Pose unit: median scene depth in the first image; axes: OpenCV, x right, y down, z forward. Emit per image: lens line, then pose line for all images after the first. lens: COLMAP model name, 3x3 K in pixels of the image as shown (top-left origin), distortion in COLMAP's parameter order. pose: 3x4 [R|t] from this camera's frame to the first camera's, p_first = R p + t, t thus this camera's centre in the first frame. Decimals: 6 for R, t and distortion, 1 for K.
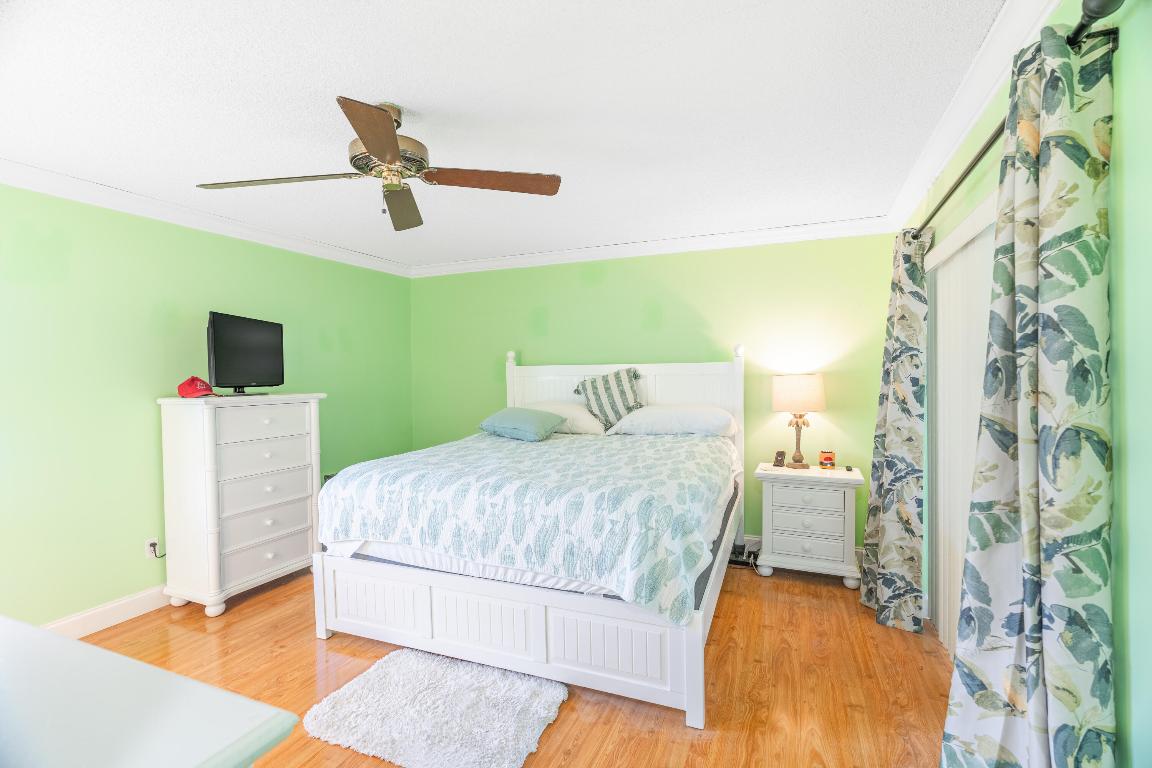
lens RADIAL K [[522.0, 0, 576.2], [0, 522.0, 385.1], [0, 0, 1]] dist [-0.009712, 0.000635]
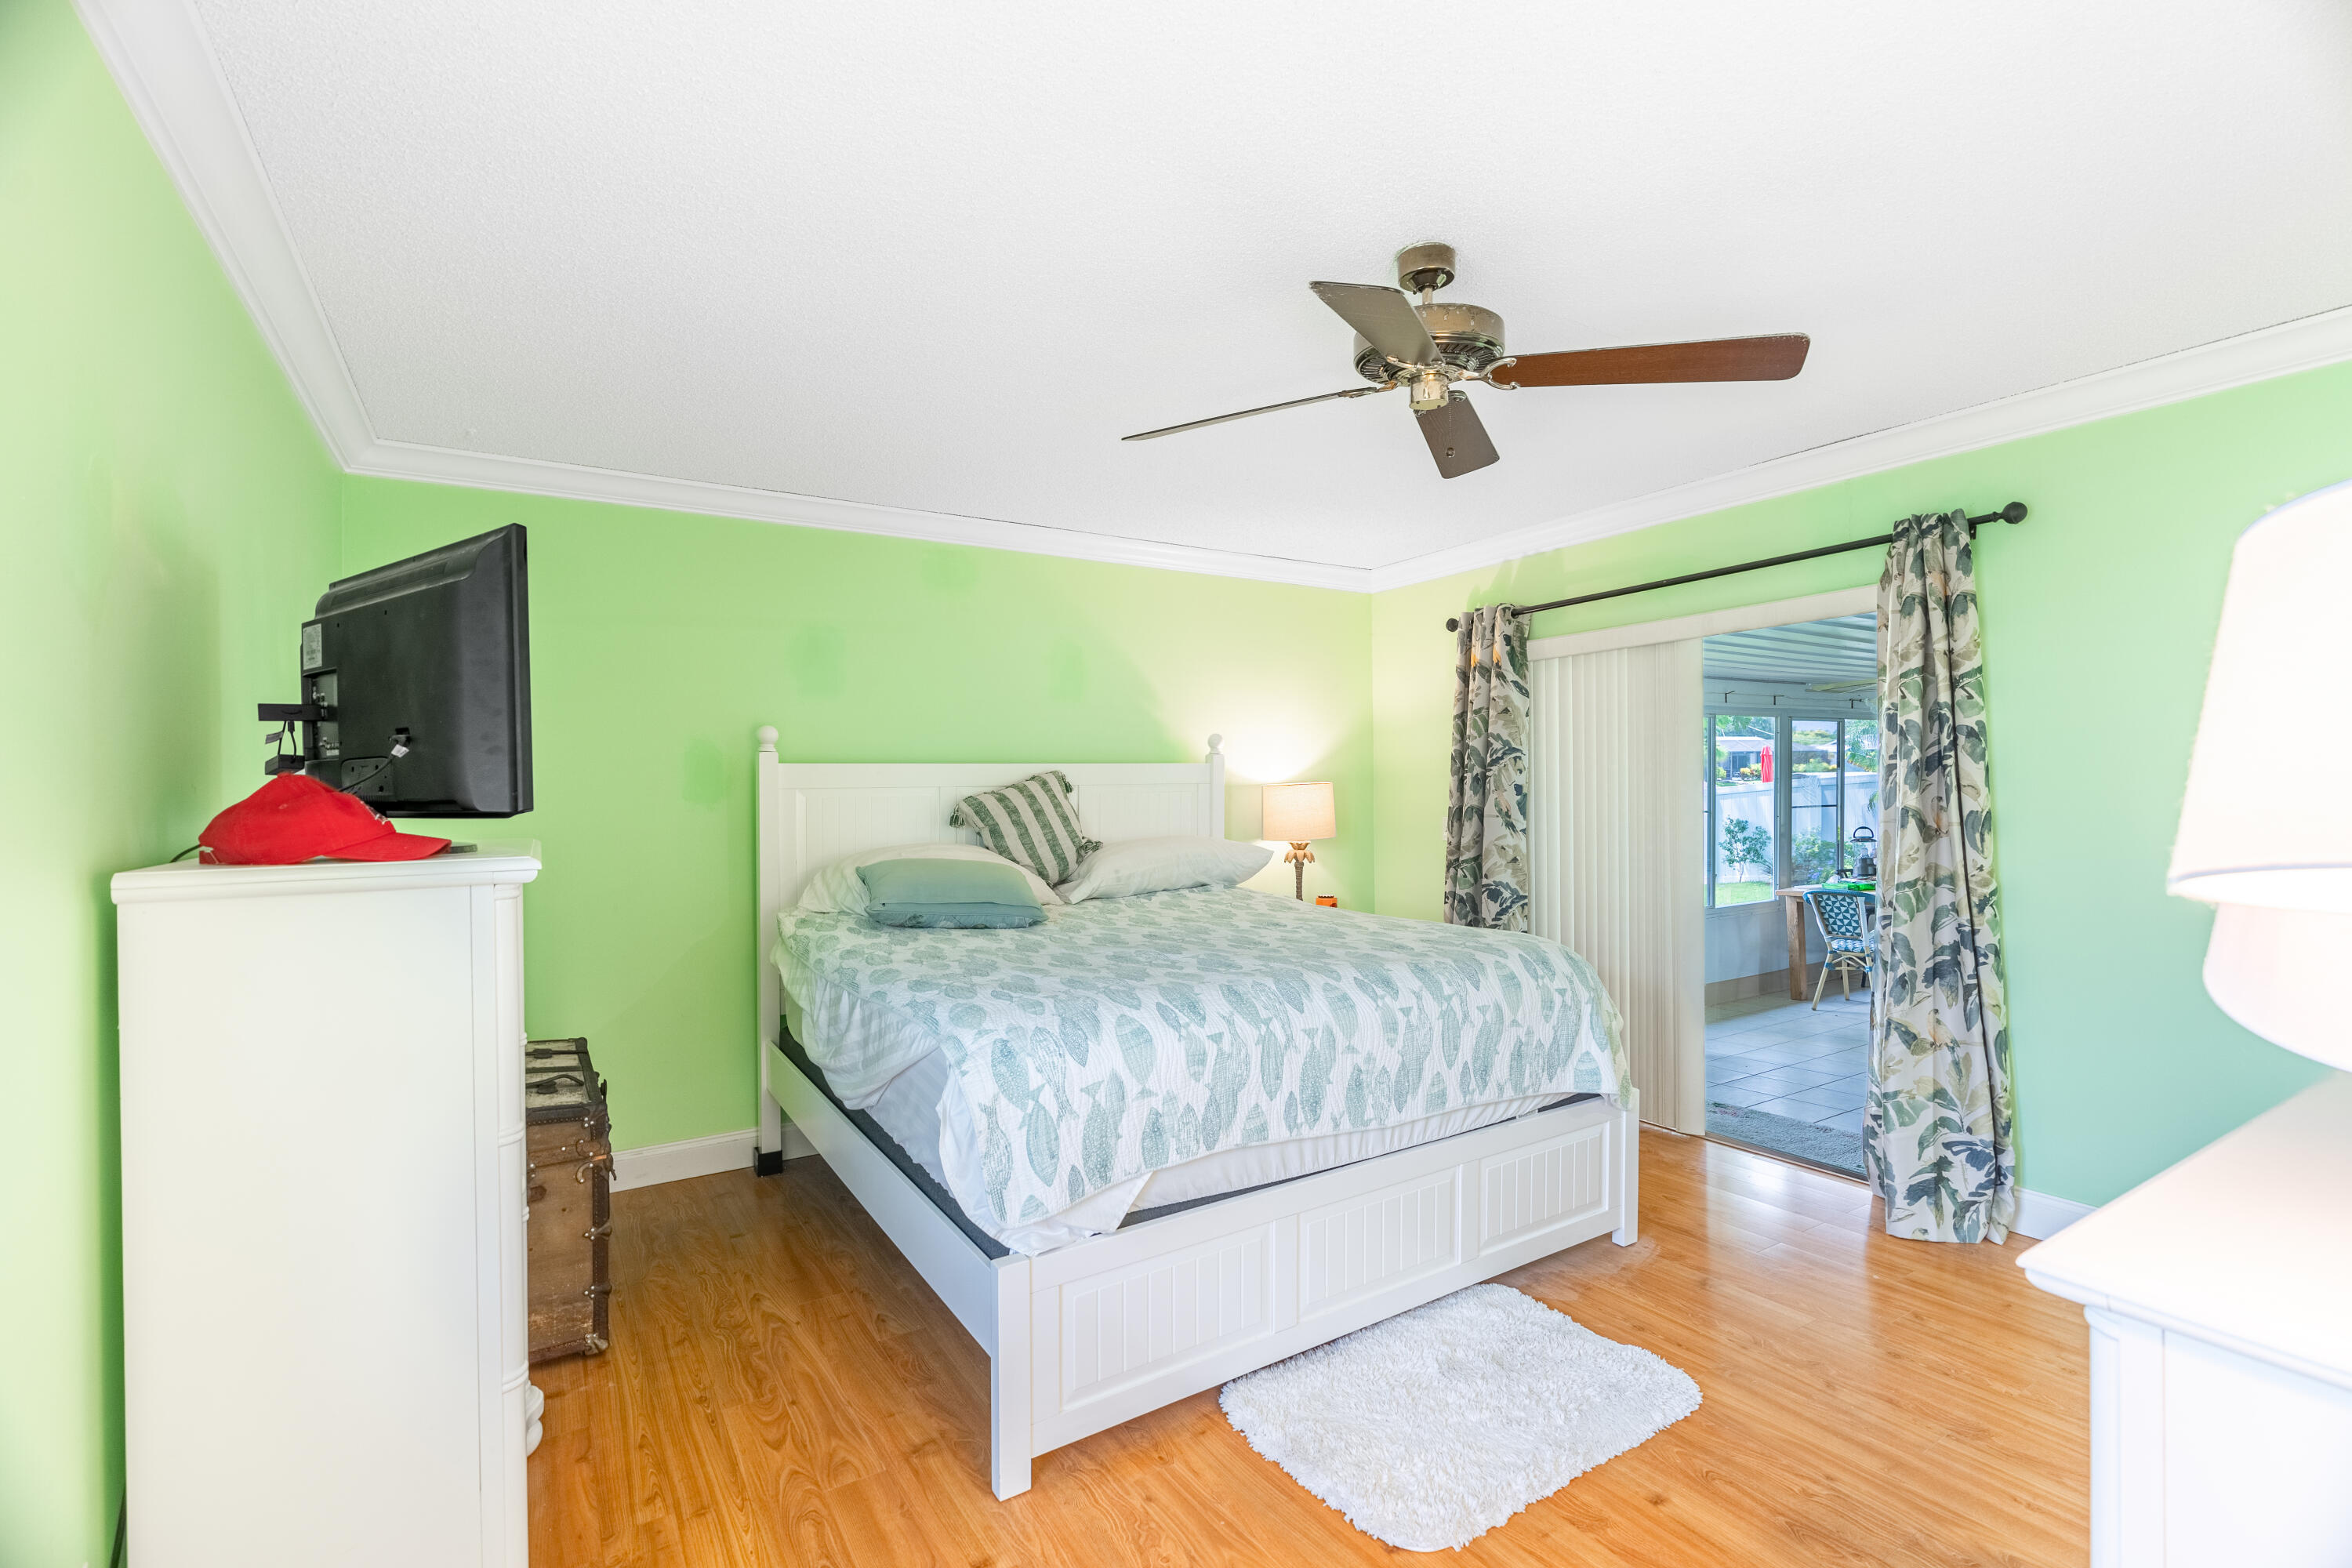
lens RADIAL K [[1065.7, 0, 1190.3], [0, 1065.7, 782.1], [0, 0, 1]] dist [-0.009712, 0.000635]
pose [[0.569308, 0.006804, 0.822096, -1.079798], [0.022515, 0.999462, -0.023864, 0.010420], [-0.821816, 0.032095, 0.568848, 0.483610]]
